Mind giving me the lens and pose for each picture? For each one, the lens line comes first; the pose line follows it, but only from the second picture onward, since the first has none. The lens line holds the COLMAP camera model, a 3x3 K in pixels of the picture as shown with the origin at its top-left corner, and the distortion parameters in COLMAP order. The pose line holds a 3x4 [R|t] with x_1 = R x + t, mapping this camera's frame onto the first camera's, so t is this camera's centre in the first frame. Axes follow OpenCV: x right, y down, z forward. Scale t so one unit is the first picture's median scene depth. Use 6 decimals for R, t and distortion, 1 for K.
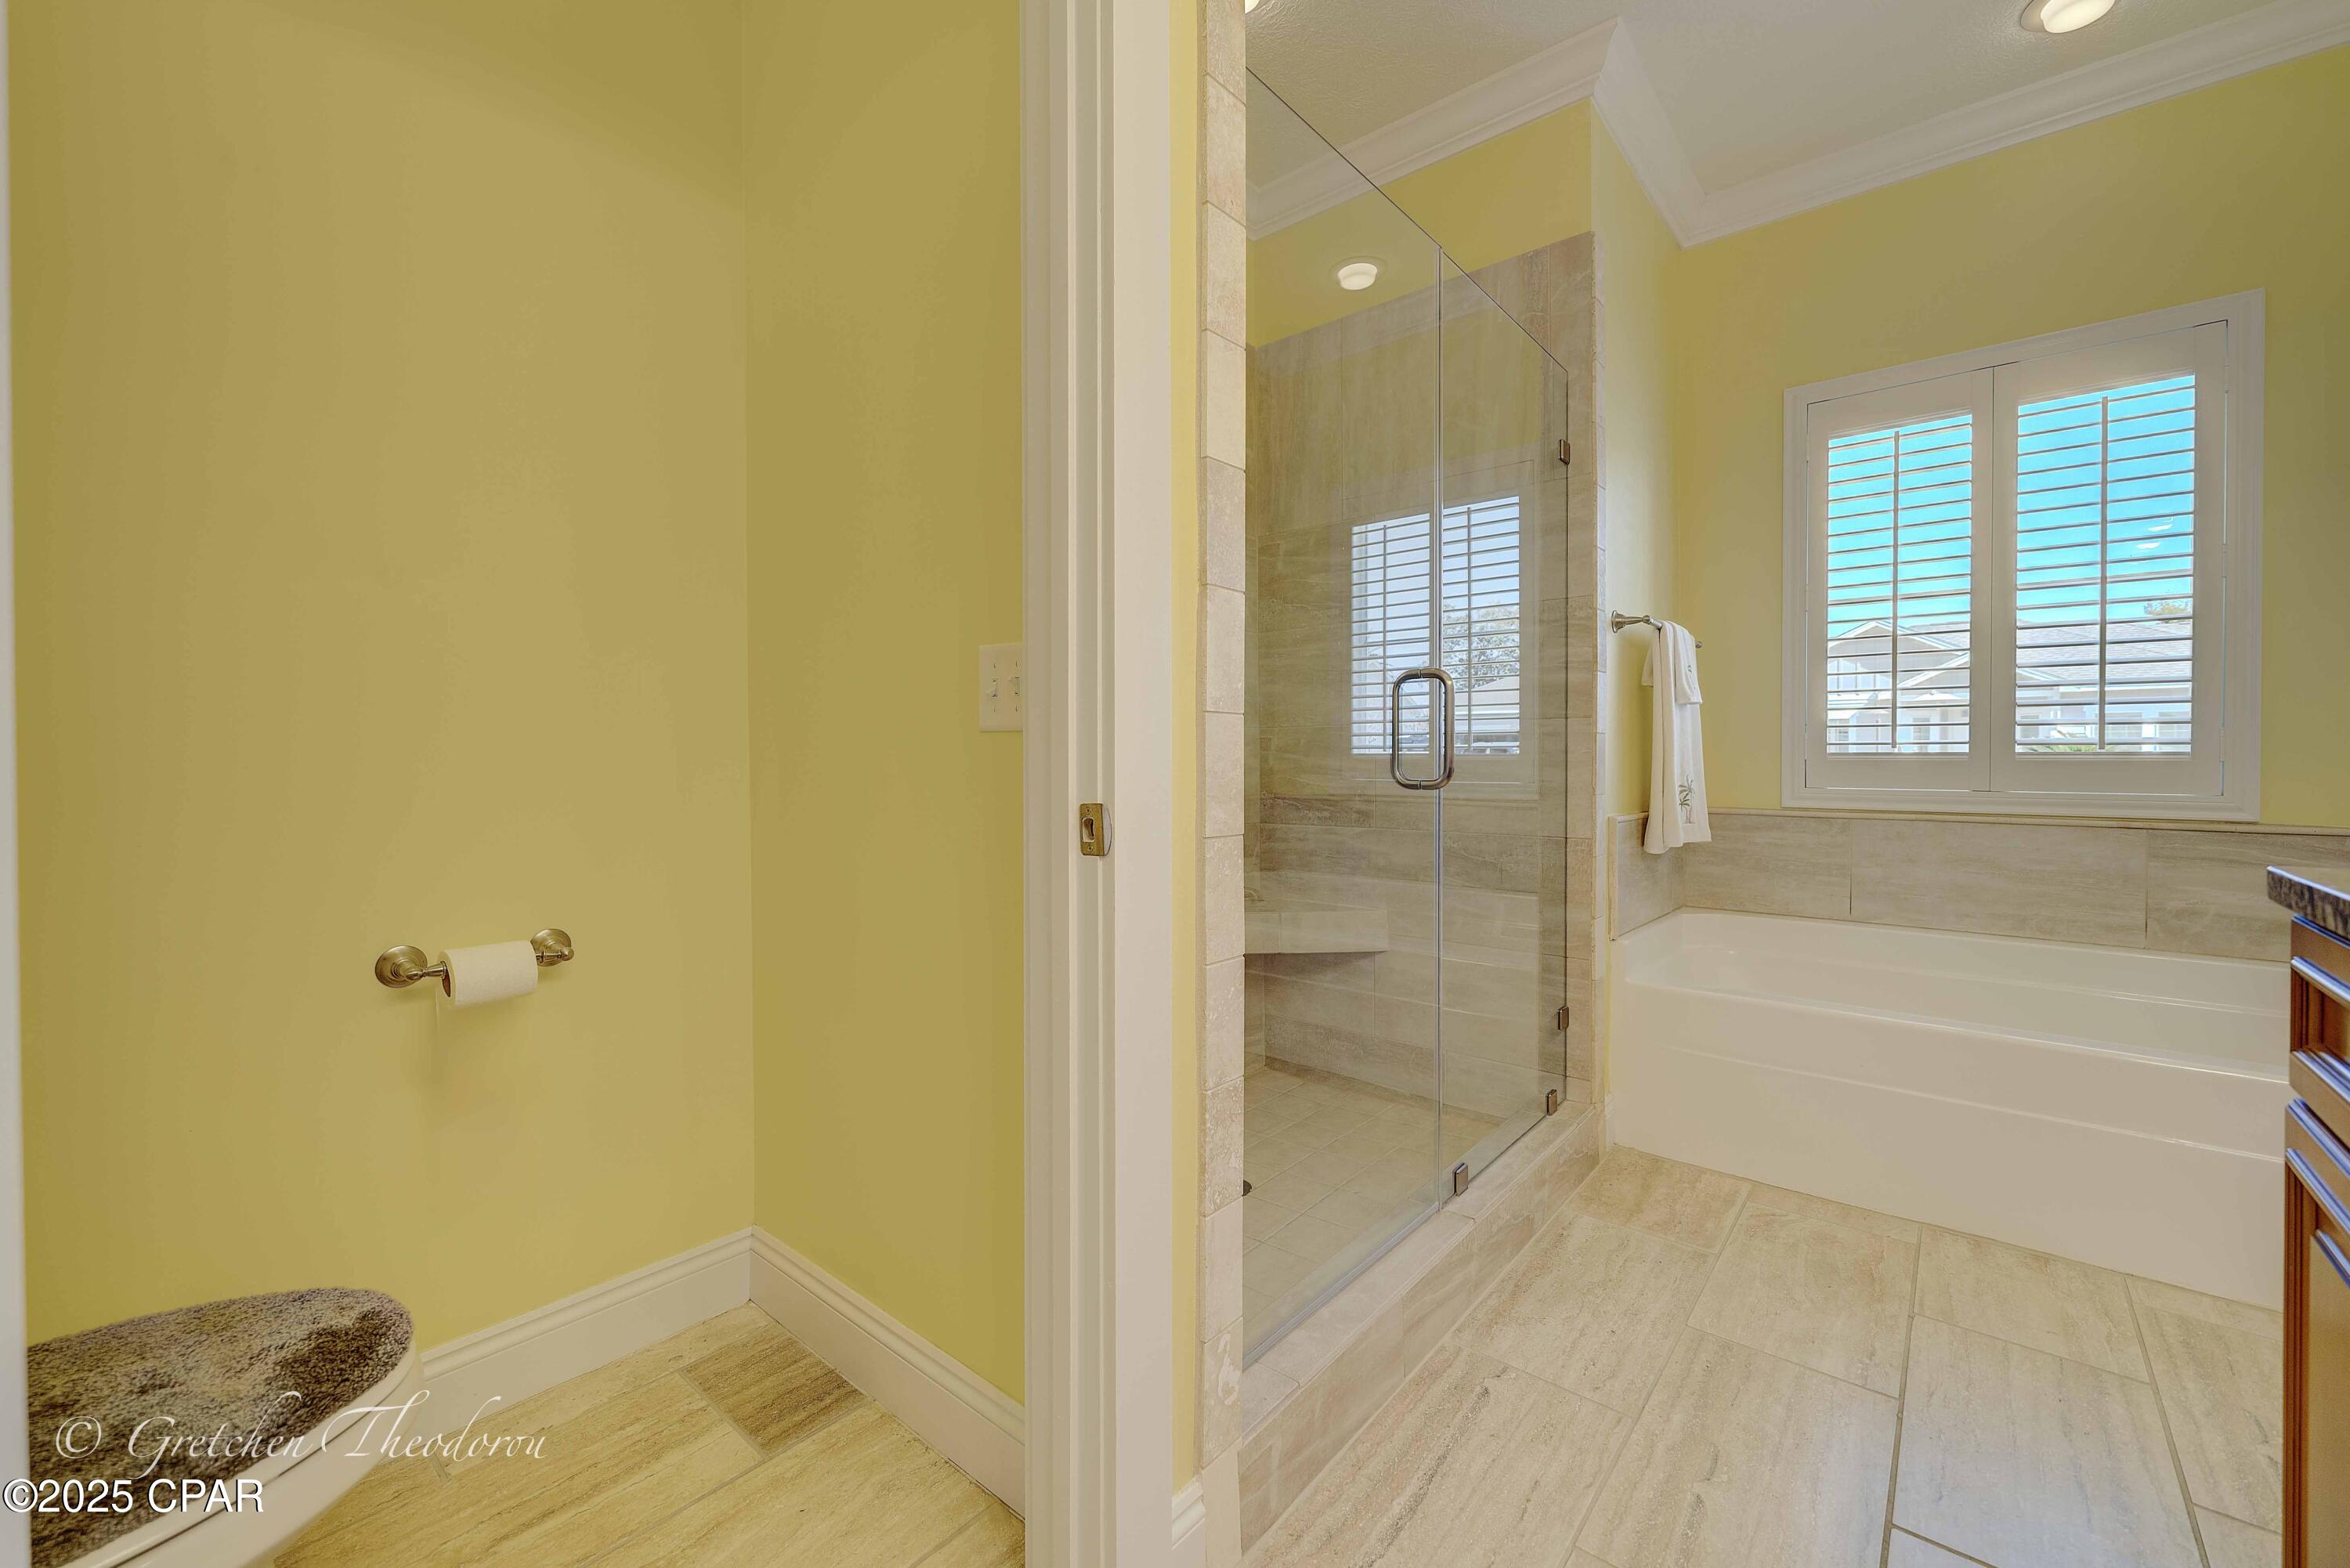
lens RADIAL K [[998.1, 0, 1107.2], [0, 998.1, 766.8], [0, 0, 1]] dist [-0.003464, -0.000363]
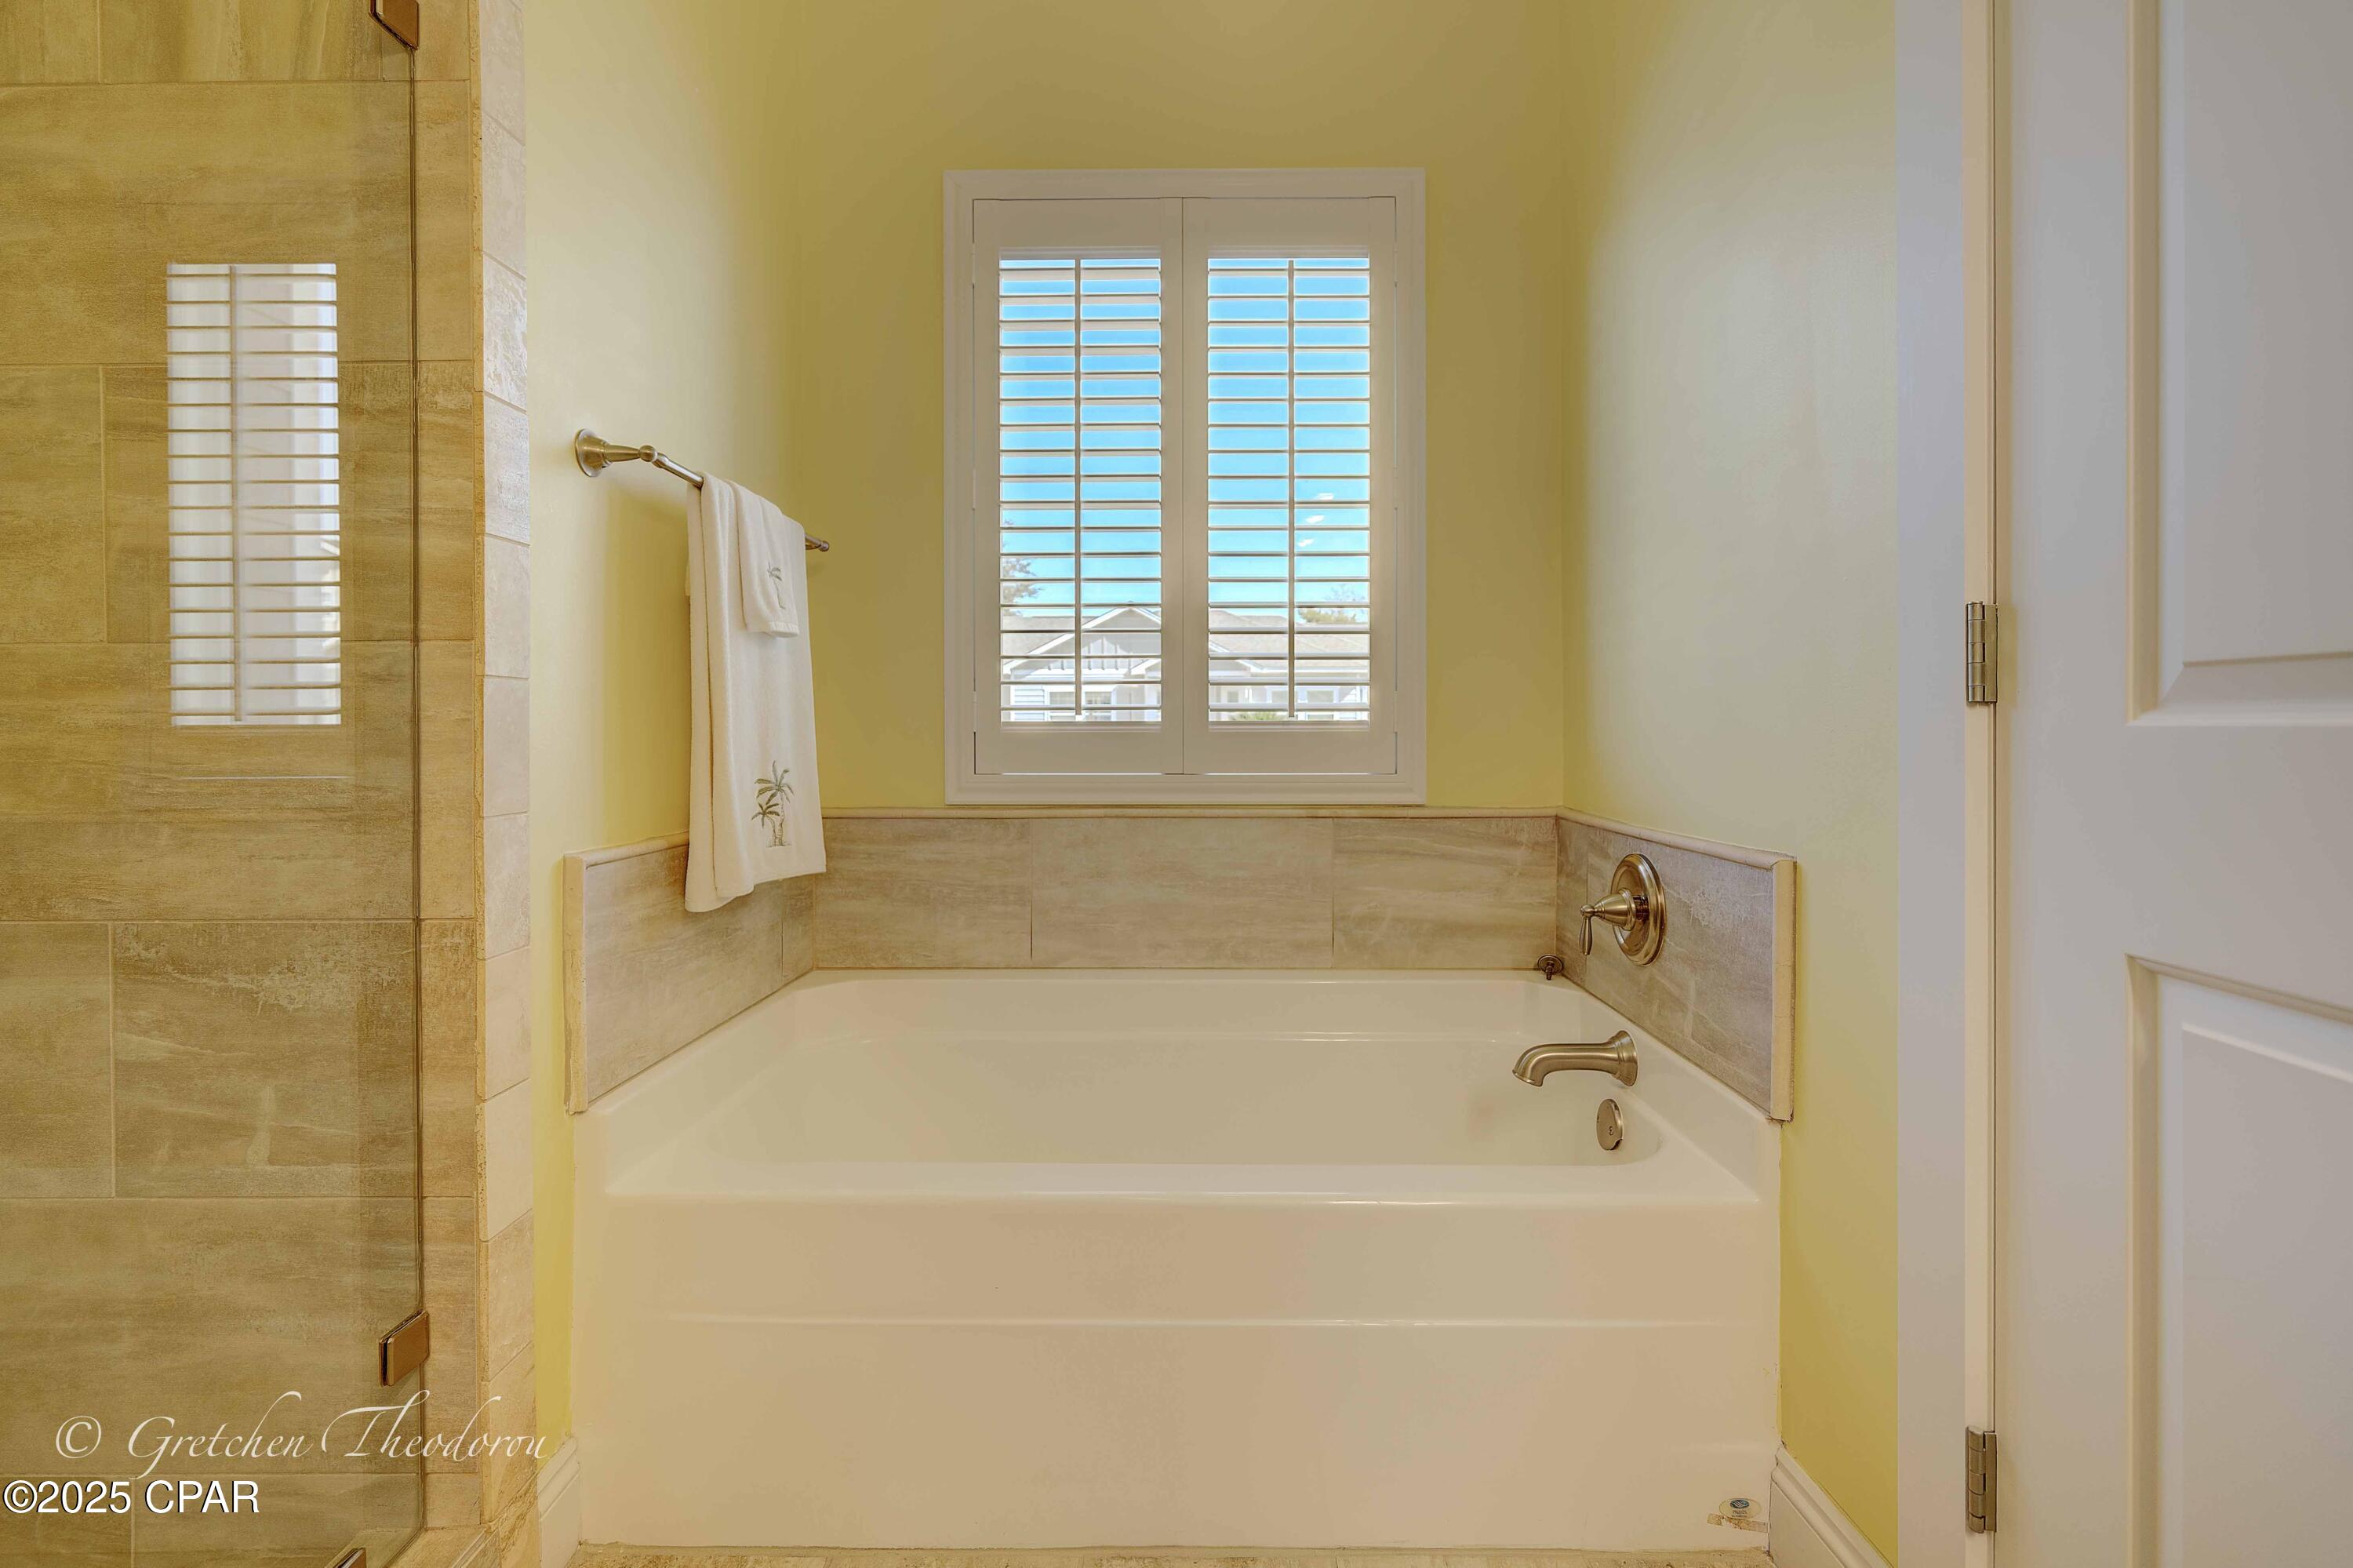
lens RADIAL K [[1094.1, 0, 1181.2], [0, 1094.1, 732.2], [0, 0, 1]] dist [-0.000934, -0.000014]
pose [[0.764116, -0.005285, 0.645058, 0.376676], [0.008432, 0.999963, -0.001795, -0.005394], [-0.645024, 0.006811, 0.764132, 0.395480]]
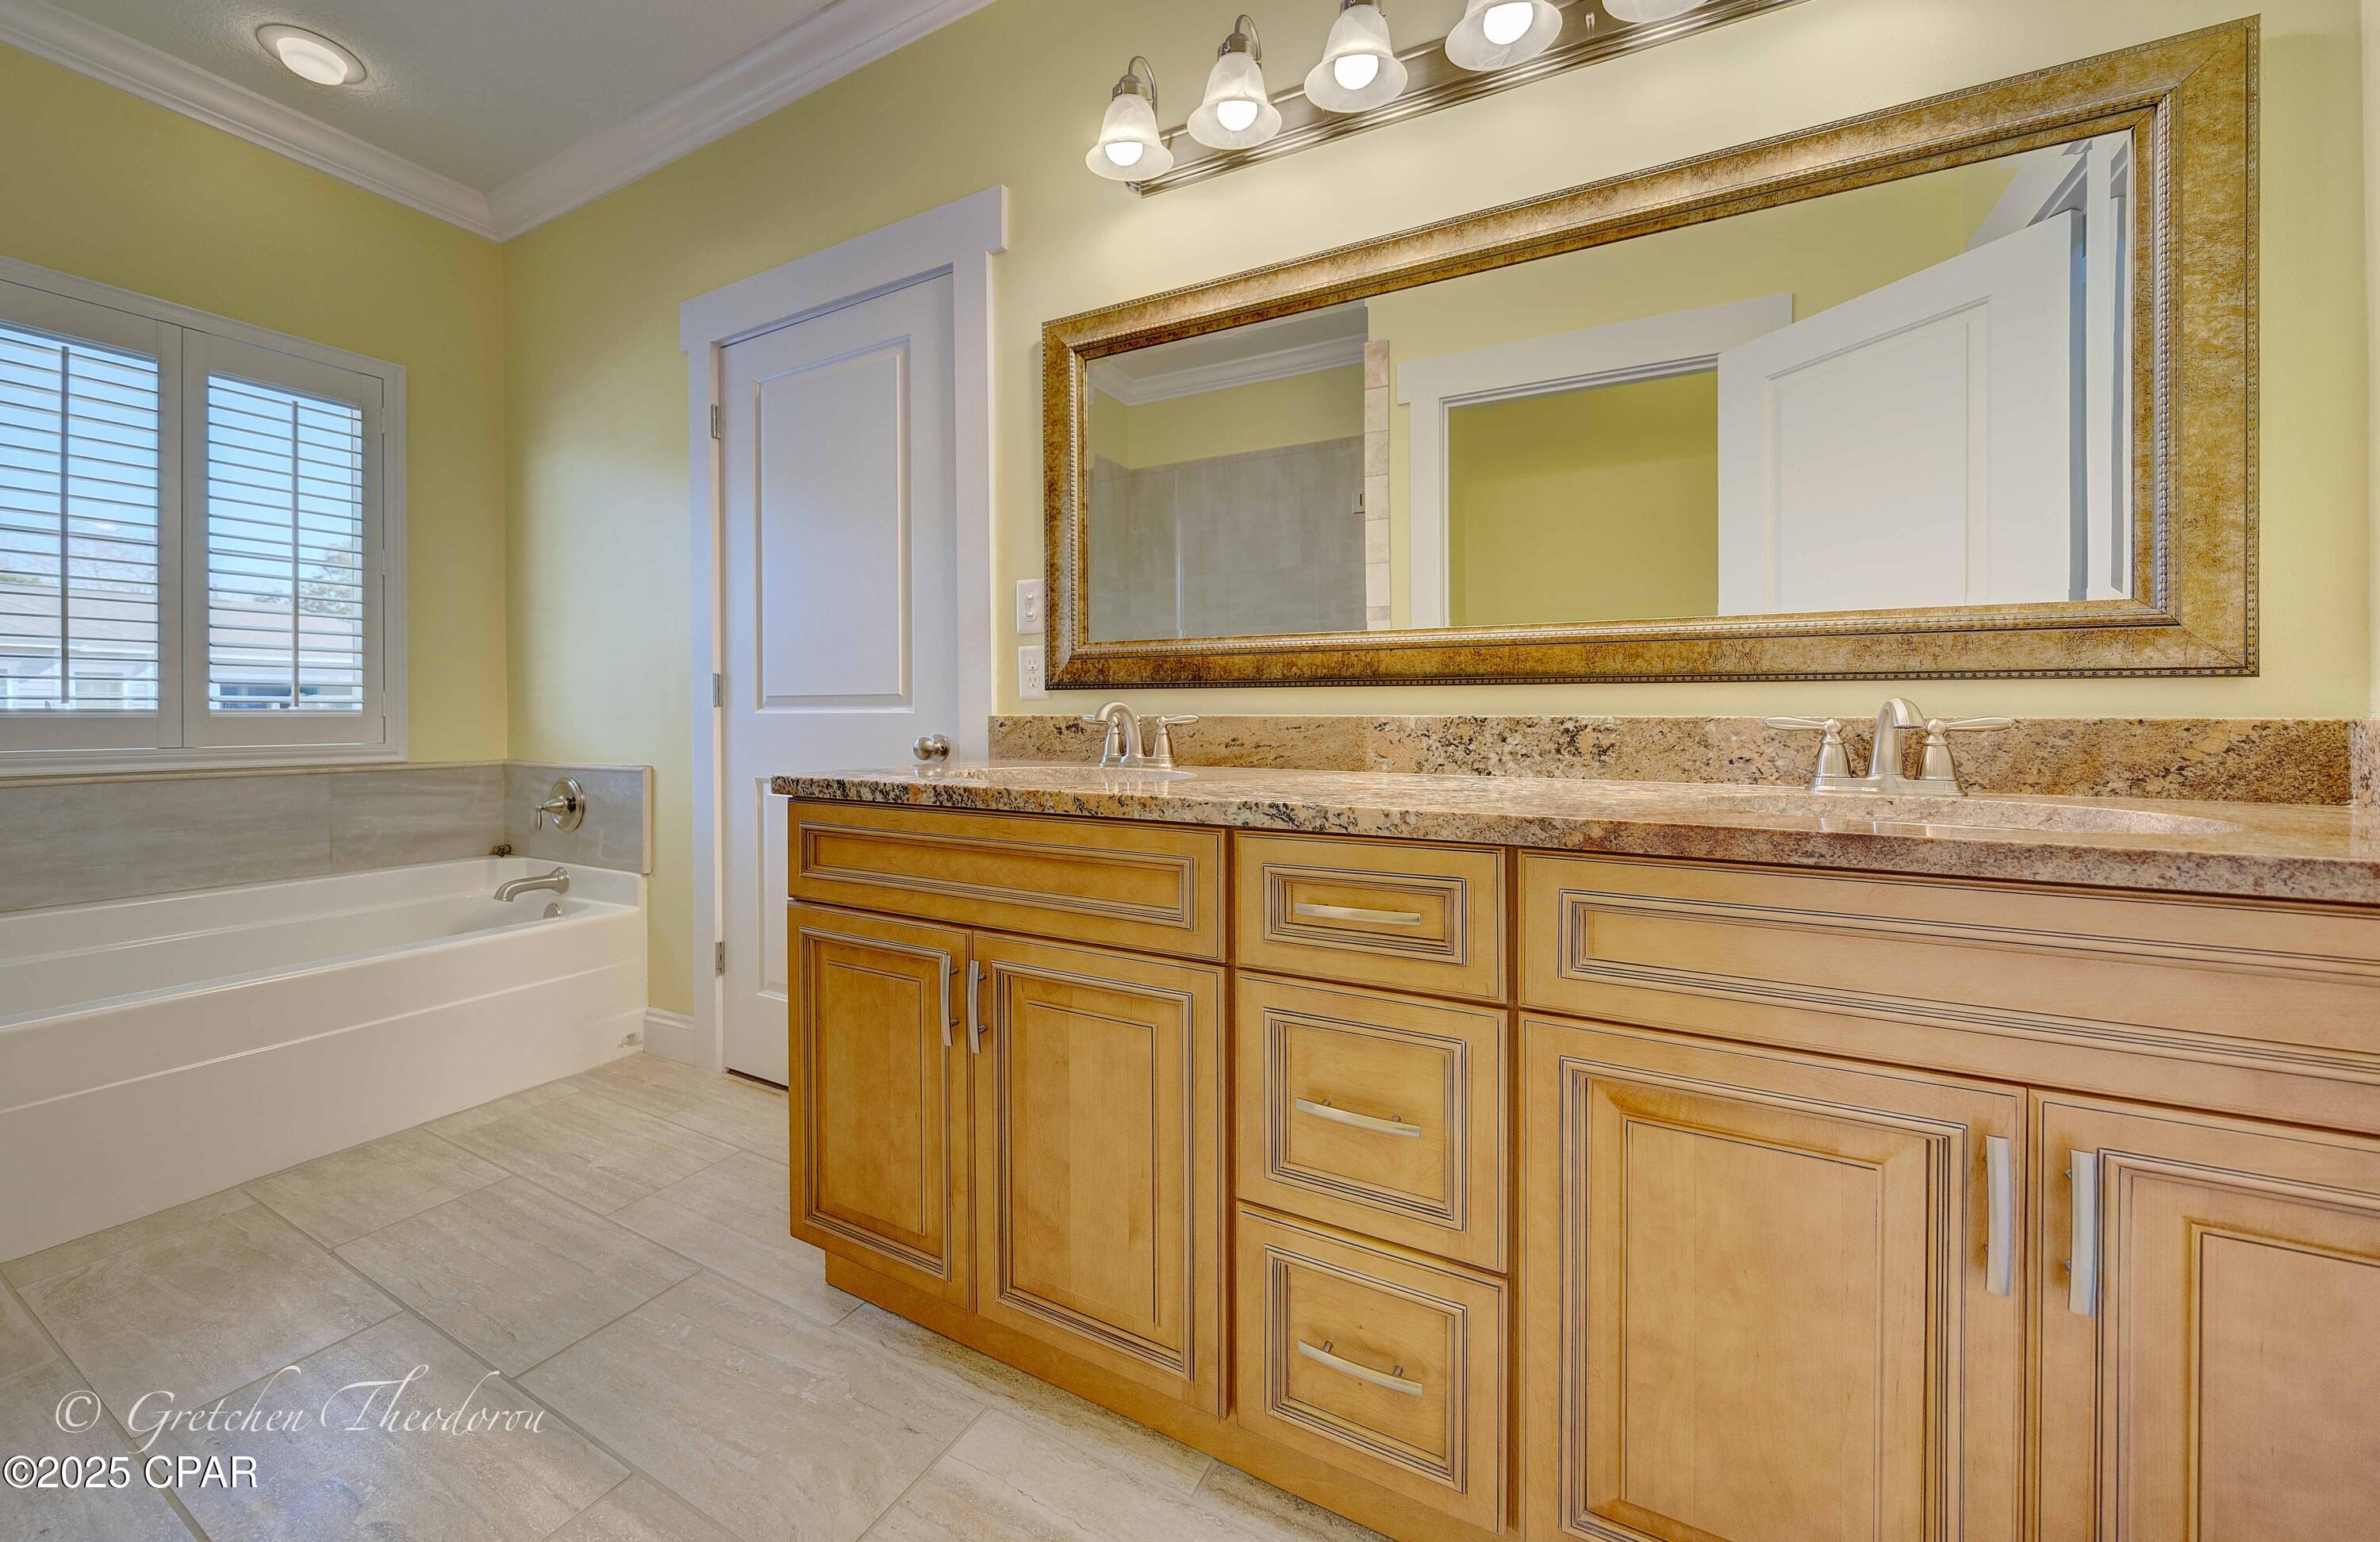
lens RADIAL K [[811.6, 0, 1197.0], [0, 811.6, 715.7], [0, 0, 1]] dist [-0.010535, -0.000104]
pose [[-0.256948, -0.003650, 0.966418, -0.153941], [0.009105, 0.999939, 0.006197, -0.003636], [-0.966382, 0.010392, -0.256899, 0.228082]]
